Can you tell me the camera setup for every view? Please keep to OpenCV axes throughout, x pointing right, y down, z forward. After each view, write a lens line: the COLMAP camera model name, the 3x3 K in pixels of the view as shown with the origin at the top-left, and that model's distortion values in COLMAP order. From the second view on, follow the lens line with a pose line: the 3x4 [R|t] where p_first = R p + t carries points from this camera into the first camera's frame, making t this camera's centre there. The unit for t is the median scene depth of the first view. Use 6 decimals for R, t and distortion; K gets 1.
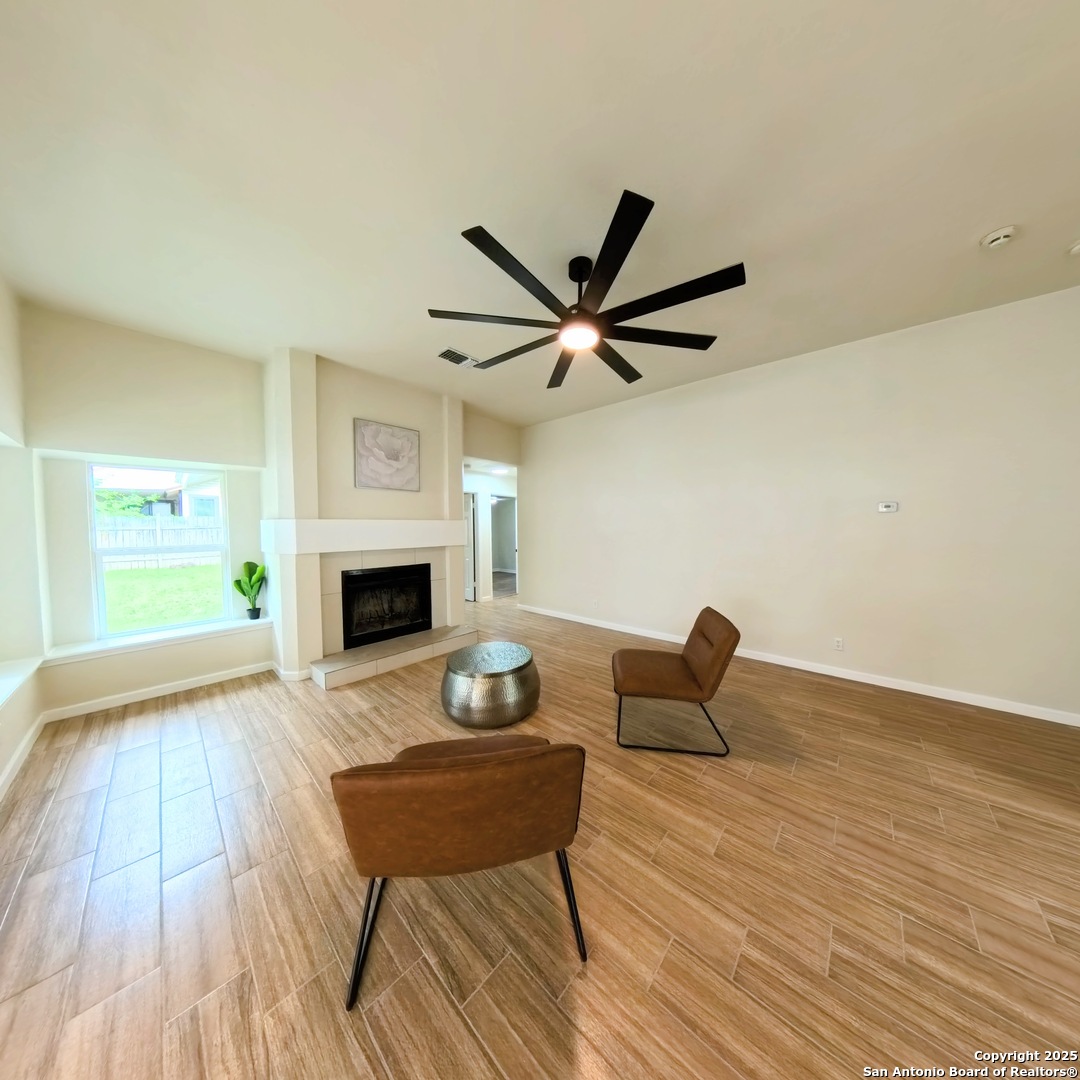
lens RADIAL K [[353.2, 0, 540.1], [0, 353.2, 539.1], [0, 0, 1]] dist [-0.013697, -0.000323]
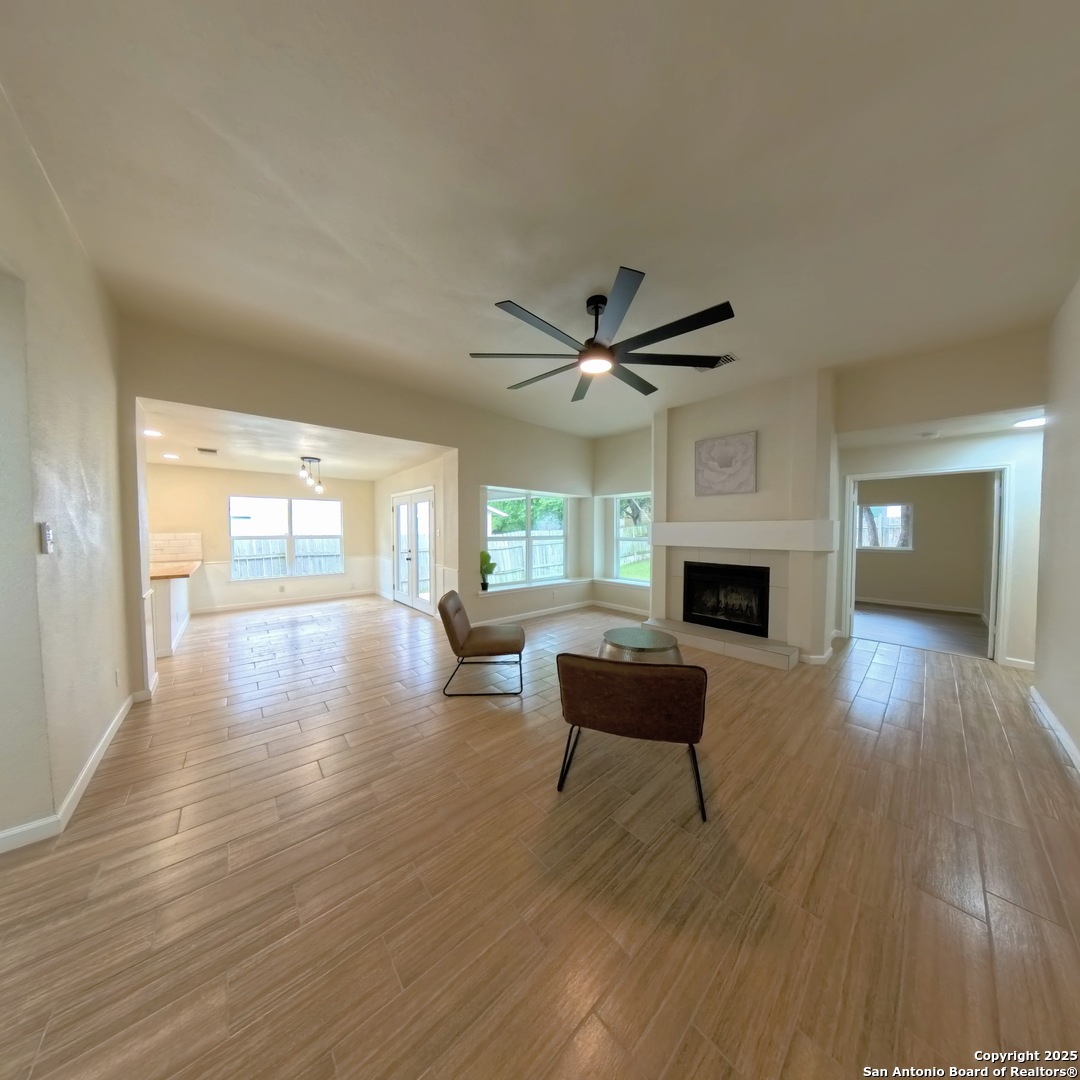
lens RADIAL K [[353.2, 0, 539.7], [0, 353.2, 541.0], [0, 0, 1]] dist [-0.013697, -0.000323]
pose [[-0.111612, 0.042992, -0.992821, 0.793156], [-0.039407, 0.998086, 0.047650, -0.025499], [0.992970, 0.044442, -0.109705, 0.589090]]
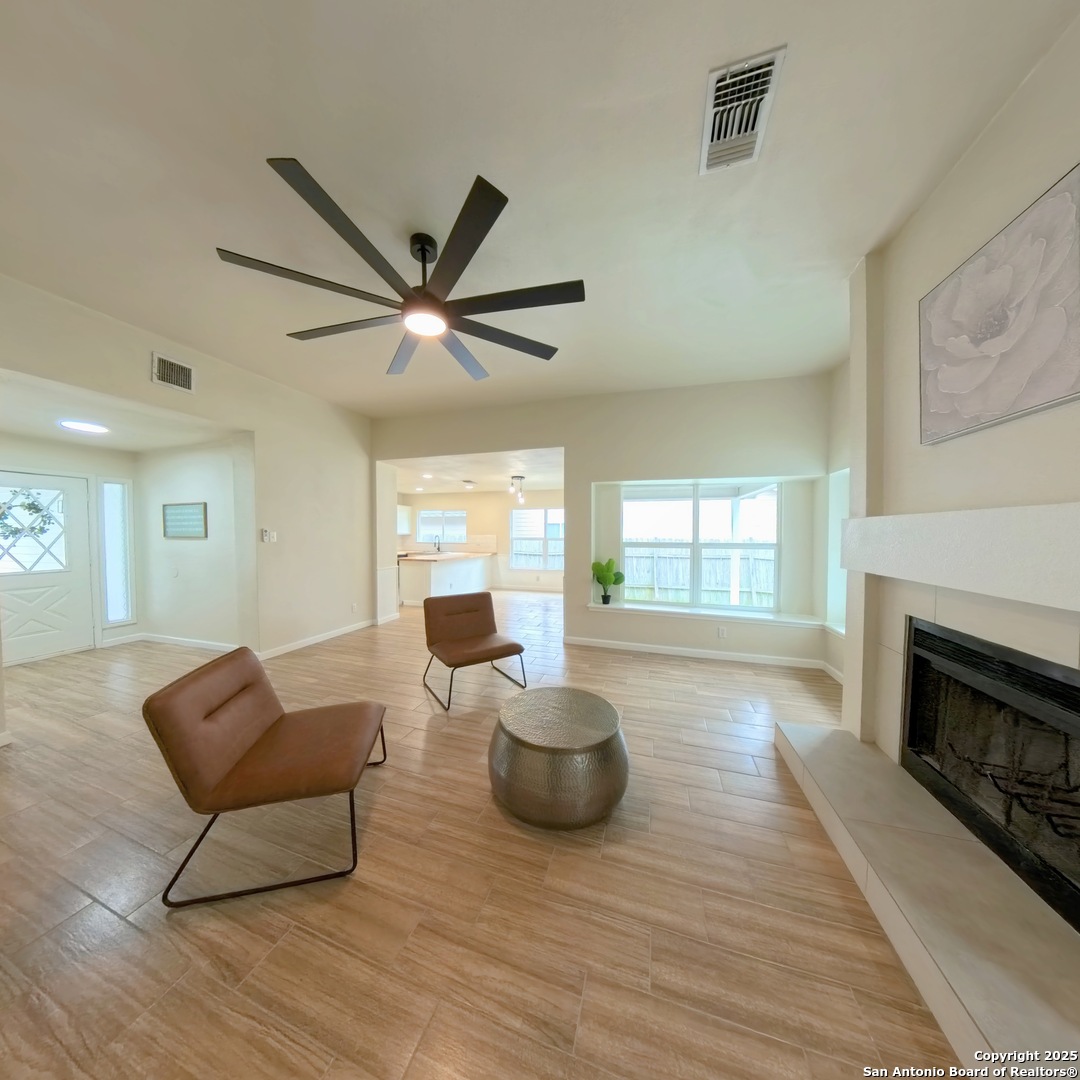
lens RADIAL K [[353.2, 0, 540.2], [0, 353.2, 544.0], [0, 0, 1]] dist [-0.013697, -0.000323]
pose [[-0.908804, 0.021266, -0.416680, 0.136393], [-0.010688, 0.997186, 0.074204, -0.046461], [0.417086, 0.071891, -0.906019, 1.205623]]
